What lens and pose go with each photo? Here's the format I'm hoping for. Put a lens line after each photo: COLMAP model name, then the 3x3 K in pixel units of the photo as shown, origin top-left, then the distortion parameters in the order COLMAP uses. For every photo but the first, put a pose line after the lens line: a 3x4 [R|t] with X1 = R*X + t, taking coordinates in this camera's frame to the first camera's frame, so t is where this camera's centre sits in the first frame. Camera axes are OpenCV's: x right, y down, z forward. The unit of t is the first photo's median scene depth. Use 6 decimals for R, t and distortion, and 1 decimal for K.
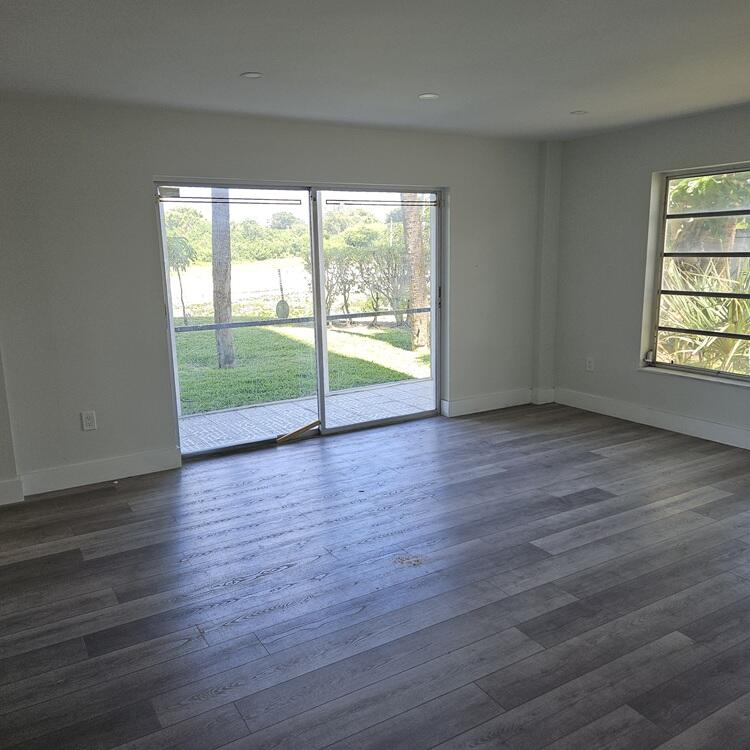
lens RADIAL K [[668.0, 0, 385.4], [0, 668.0, 386.0], [0, 0, 1]] dist [0.091643, -0.117813]
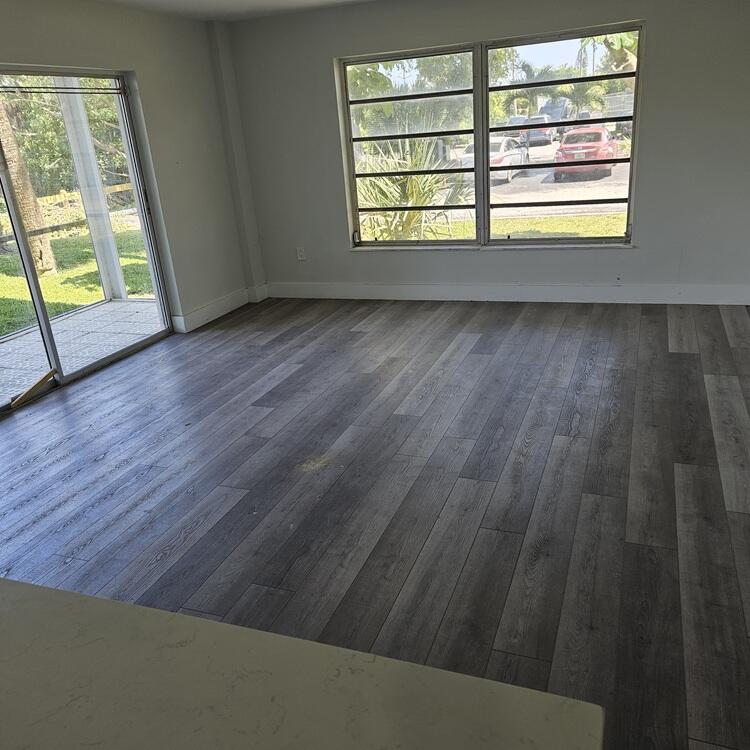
lens RADIAL K [[664.6, 0, 388.9], [0, 664.6, 373.4], [0, 0, 1]] dist [0.053604, -0.009997]
pose [[0.785535, -0.255990, 0.563387, -0.241280], [0.184233, 0.965886, 0.181998, -0.017525], [-0.590757, -0.039171, 0.805898, 0.091376]]
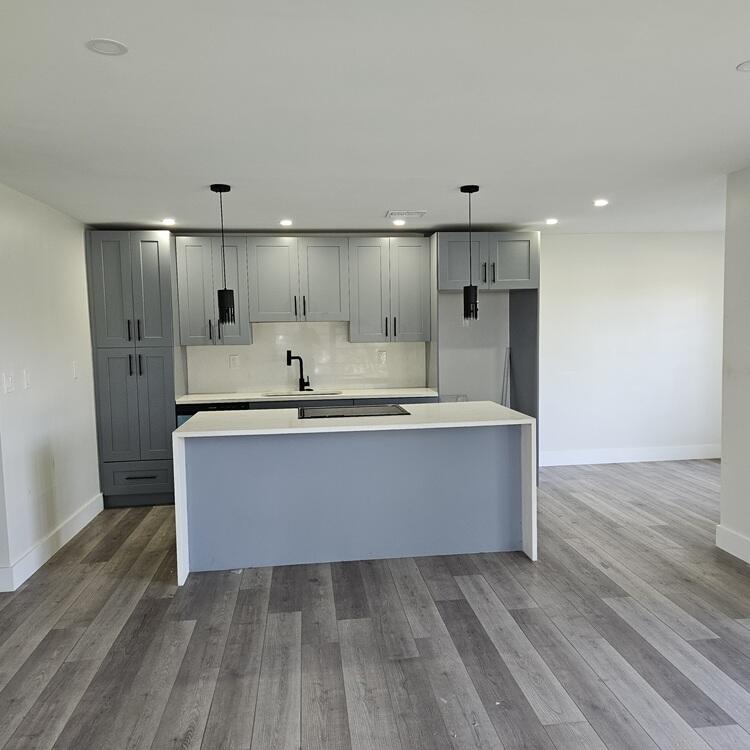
lens RADIAL K [[668.0, 0, 385.4], [0, 668.0, 386.0], [0, 0, 1]] dist [0.091643, -0.117813]
pose [[-0.415382, 0.107577, -0.903264, 0.399777], [-0.159033, 0.969101, 0.188552, -0.137838], [0.895638, 0.221970, -0.385439, 0.641340]]
